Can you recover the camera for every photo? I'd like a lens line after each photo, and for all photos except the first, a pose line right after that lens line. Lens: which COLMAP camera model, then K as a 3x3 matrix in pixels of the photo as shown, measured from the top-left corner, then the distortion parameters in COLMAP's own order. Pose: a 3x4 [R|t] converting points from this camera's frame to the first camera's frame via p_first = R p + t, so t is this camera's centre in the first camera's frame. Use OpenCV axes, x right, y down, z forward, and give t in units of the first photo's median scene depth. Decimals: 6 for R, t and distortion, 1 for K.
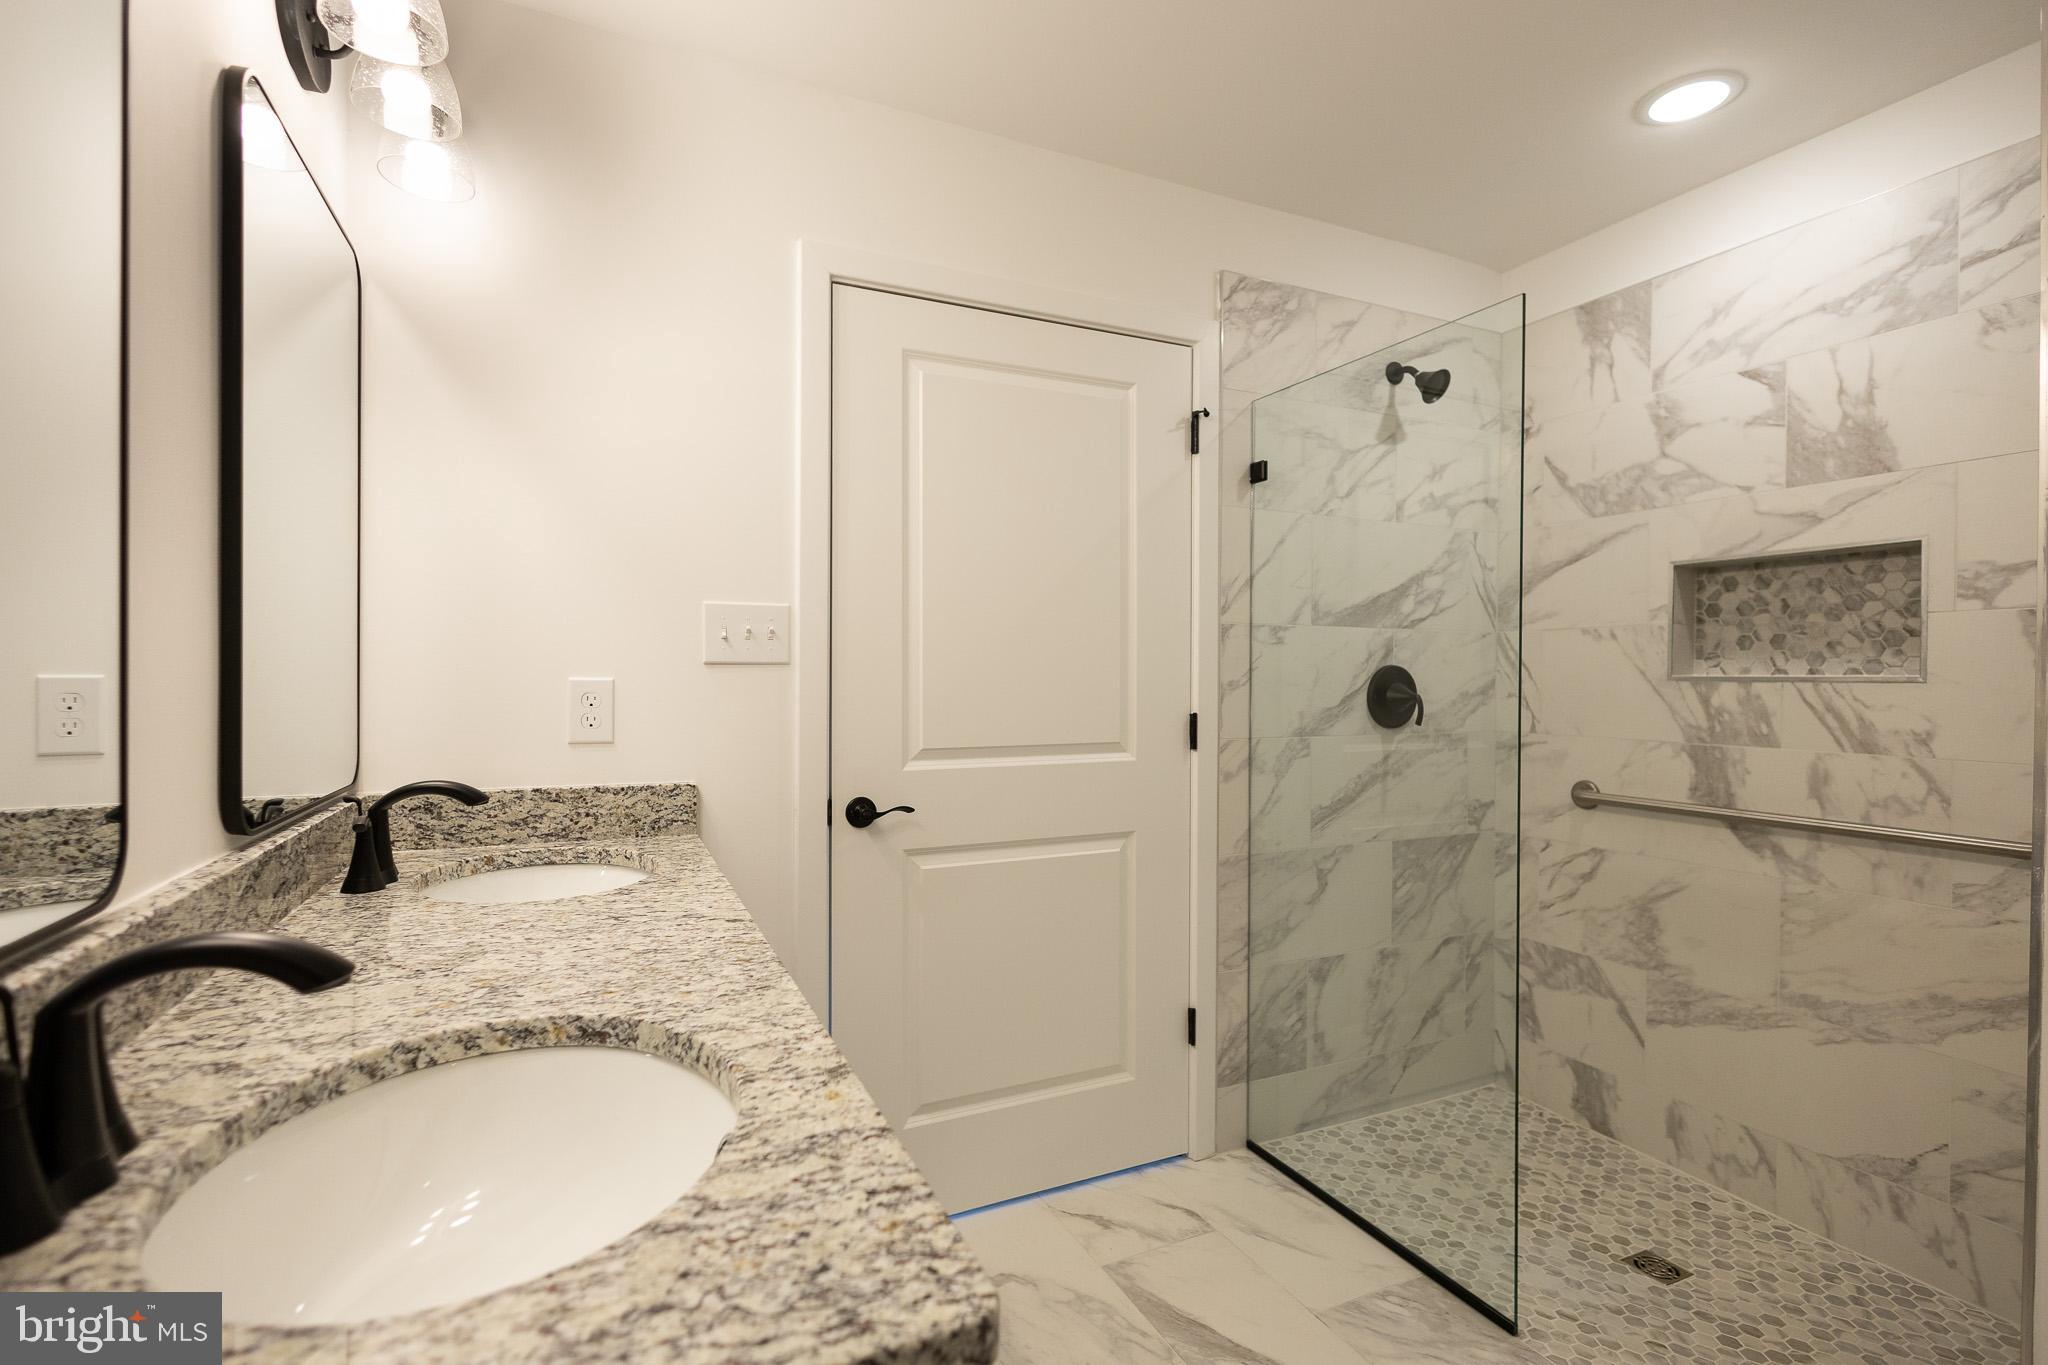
lens RADIAL K [[939.9, 0, 1030.5], [0, 939.9, 683.0], [0, 0, 1]] dist [0.011354, -0.004339]
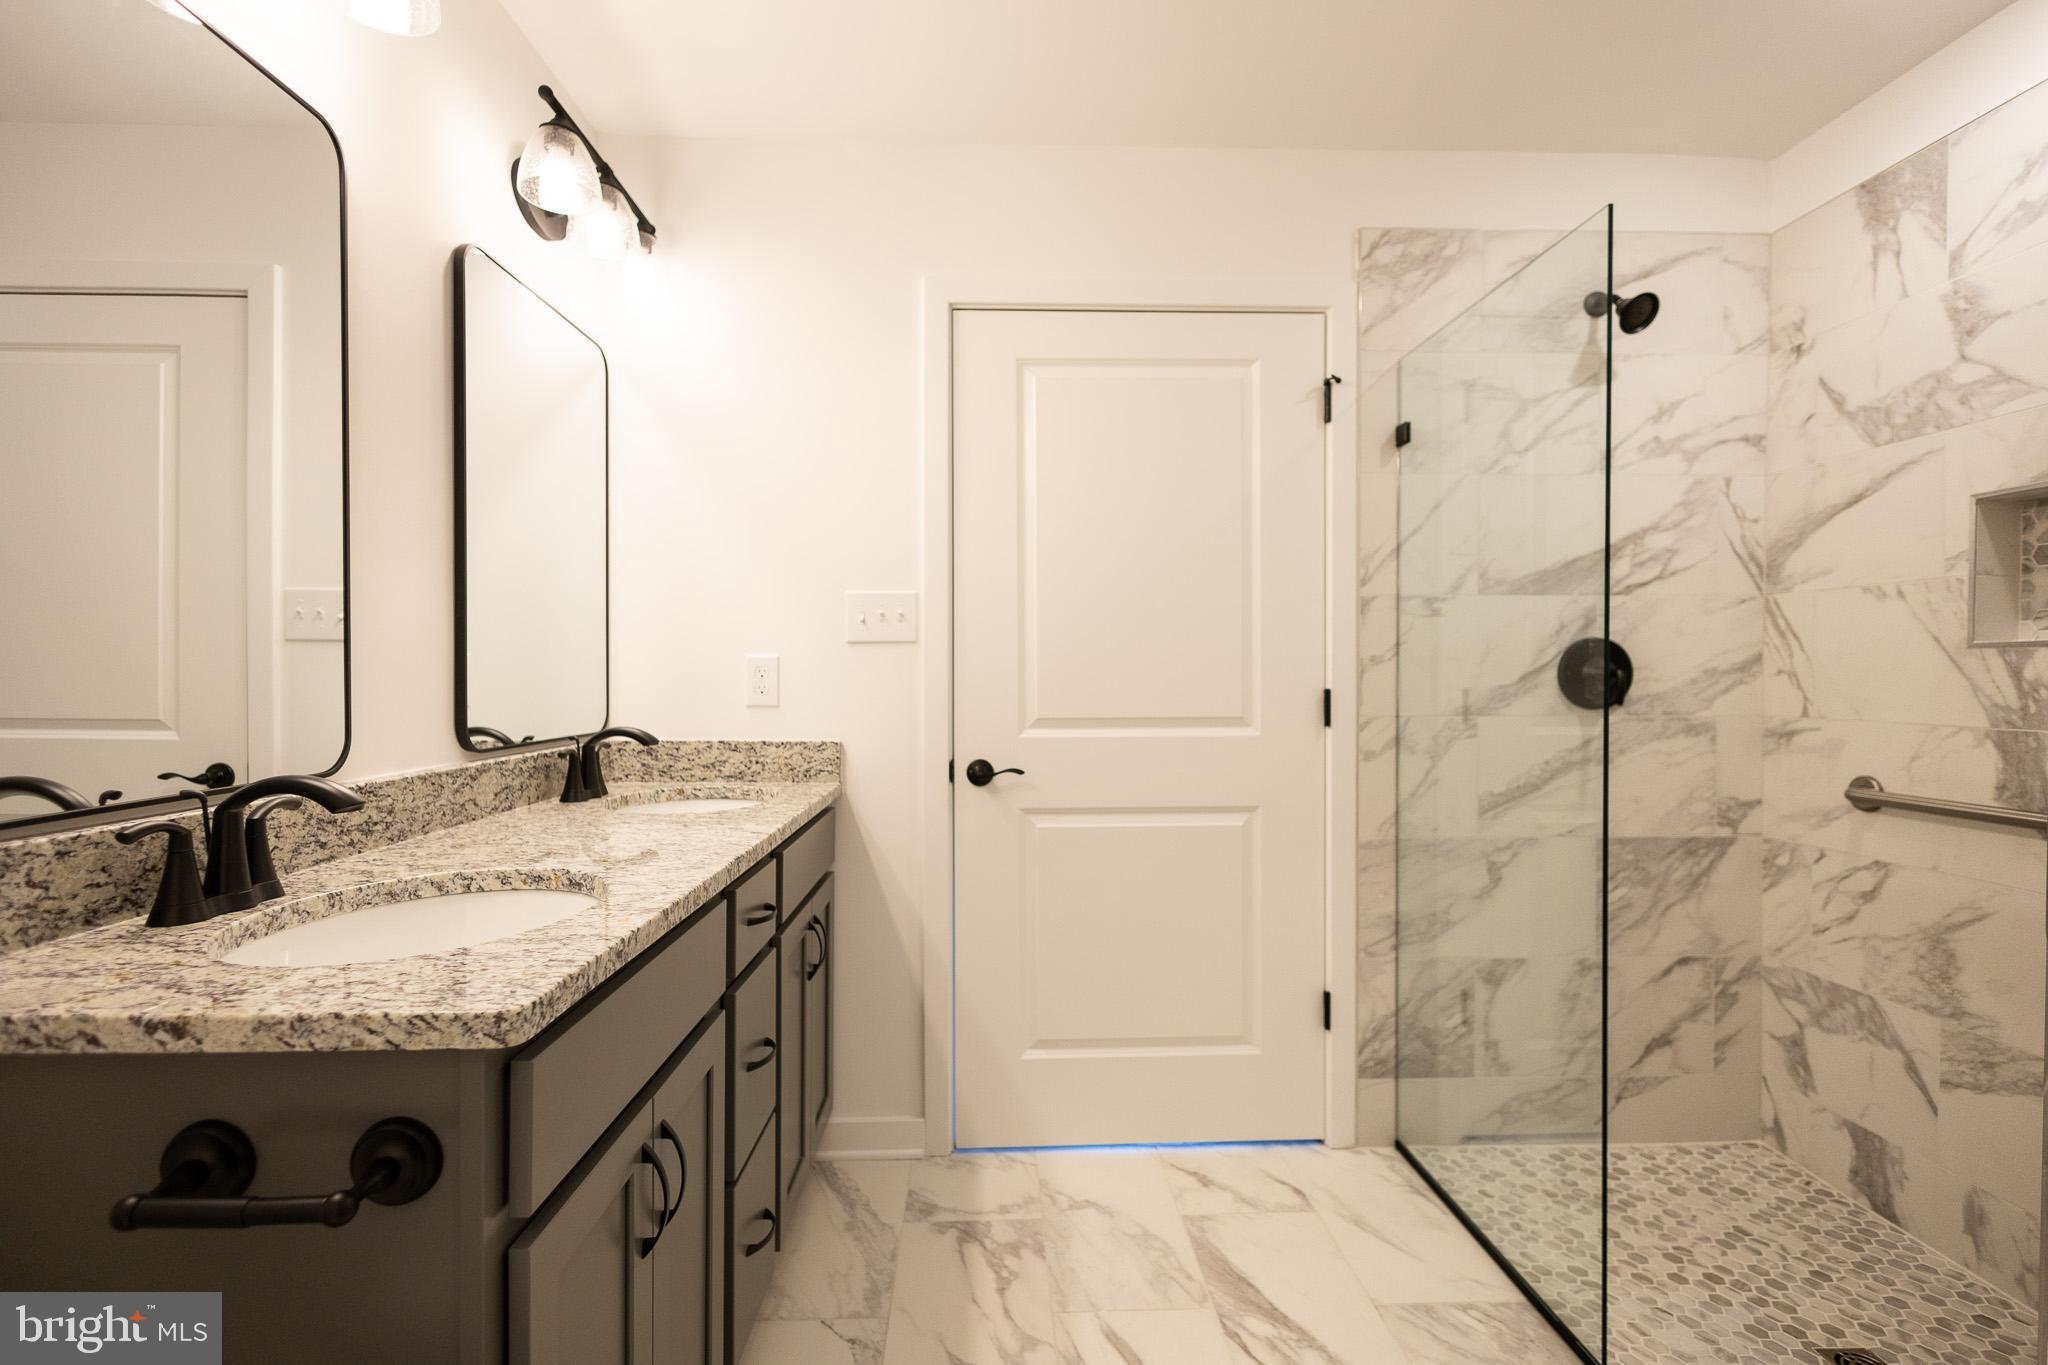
lens RADIAL K [[939.9, 0, 1024.1], [0, 939.9, 684.4], [0, 0, 1]] dist [0.011354, -0.004339]
pose [[0.921342, -0.000851, -0.388753, 0.268521], [0.002032, 0.999994, 0.002626, 0.024401], [0.388749, -0.003210, 0.921338, -0.021105]]
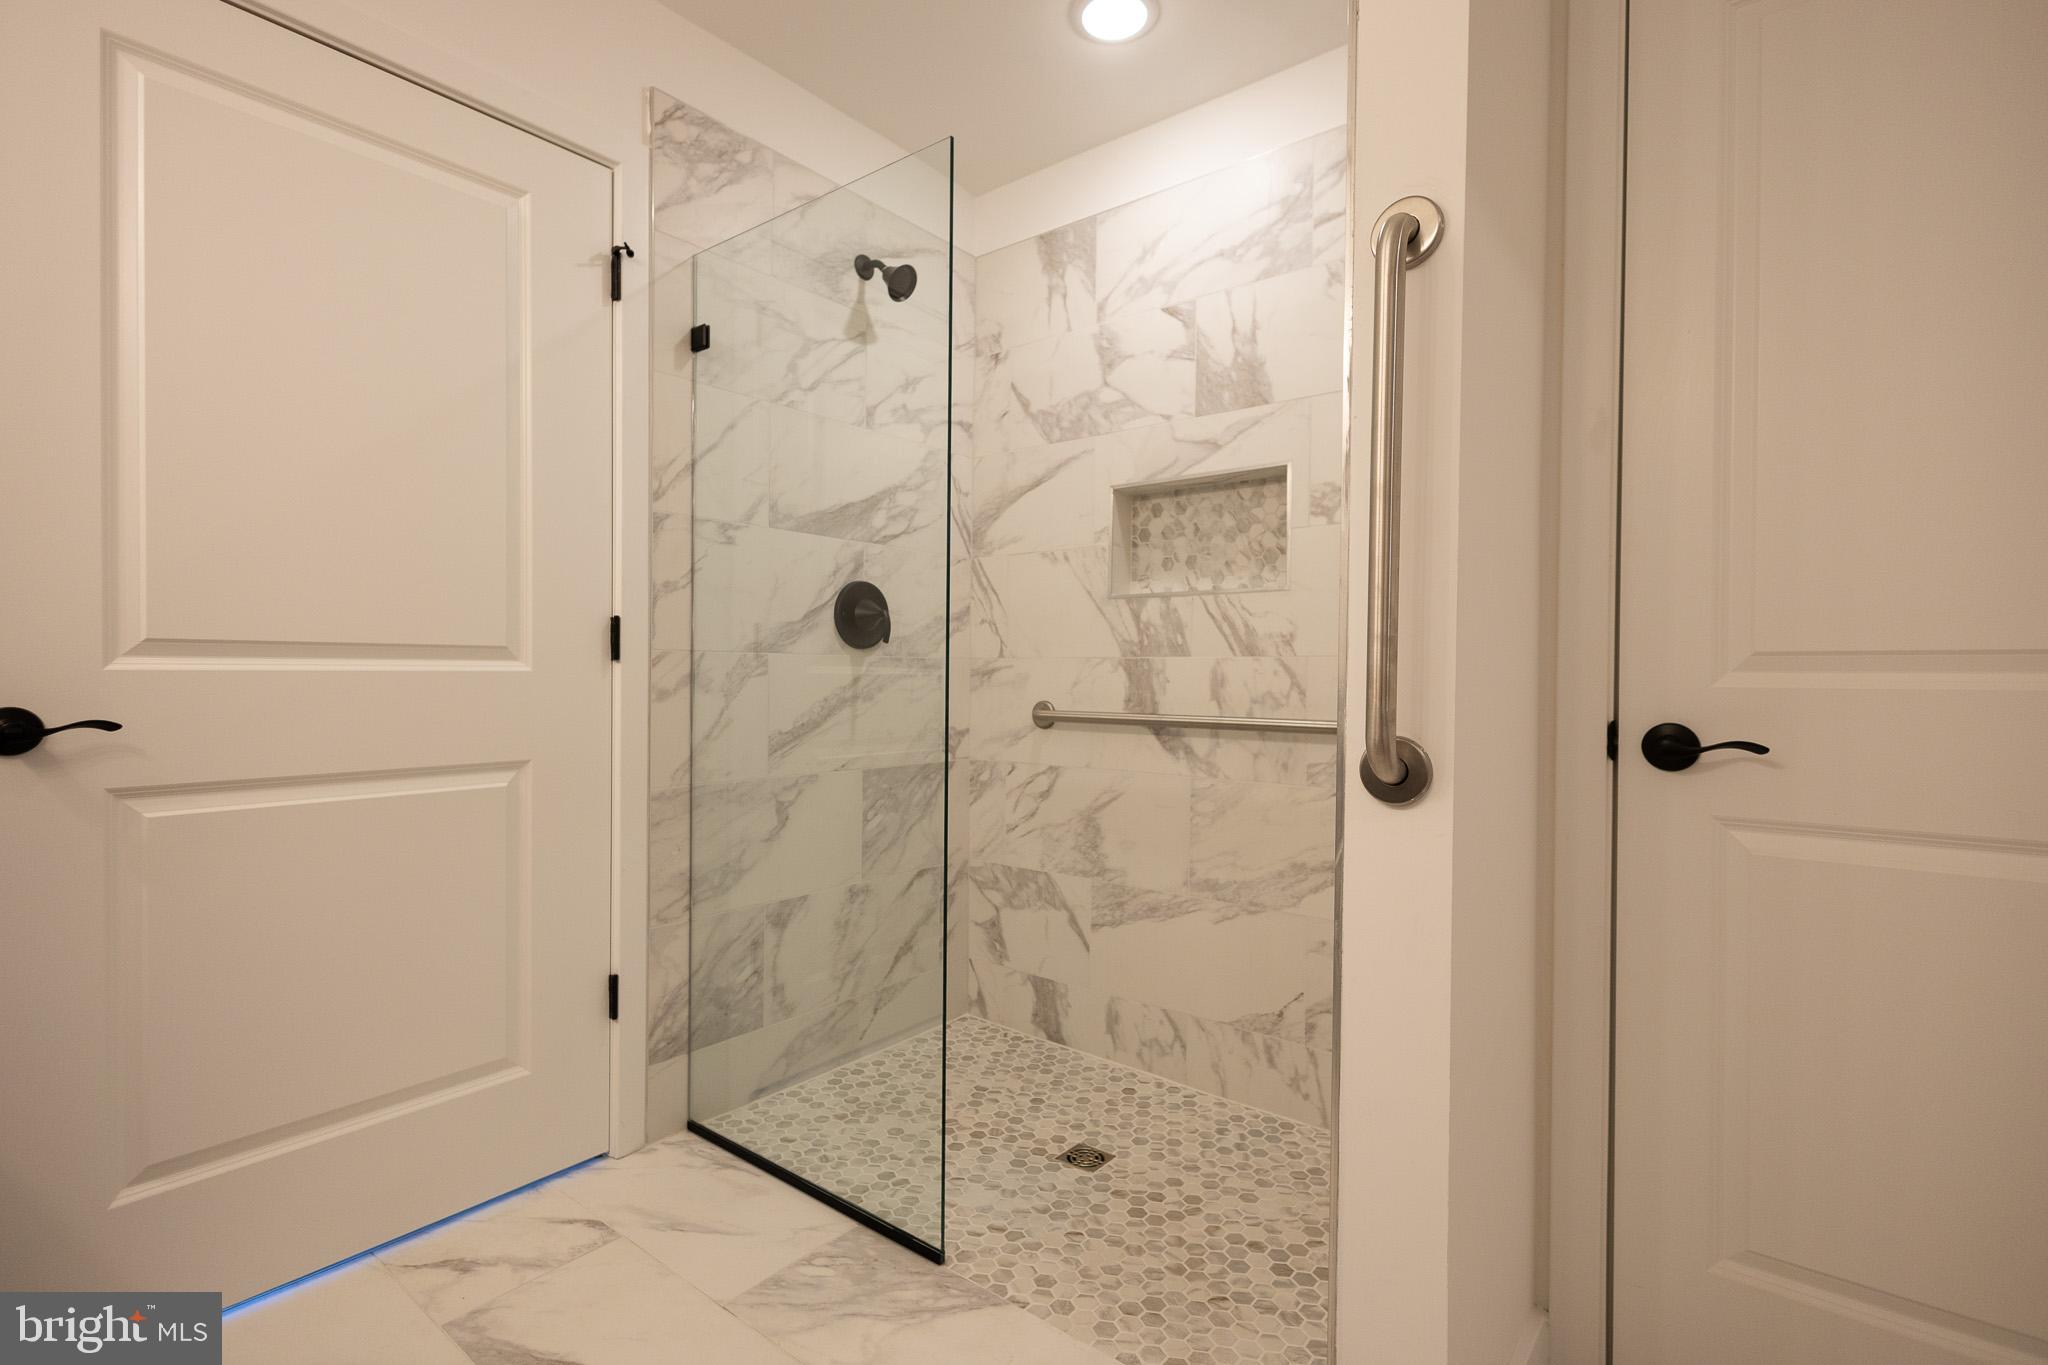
lens RADIAL K [[939.9, 0, 1027.3], [0, 939.9, 681.6], [0, 0, 1]] dist [0.011354, -0.004339]
pose [[0.896932, -0.000487, 0.442168, 0.134949], [-0.001579, 0.999989, 0.004304, 0.086761], [-0.442165, -0.004559, 0.896922, 0.103435]]
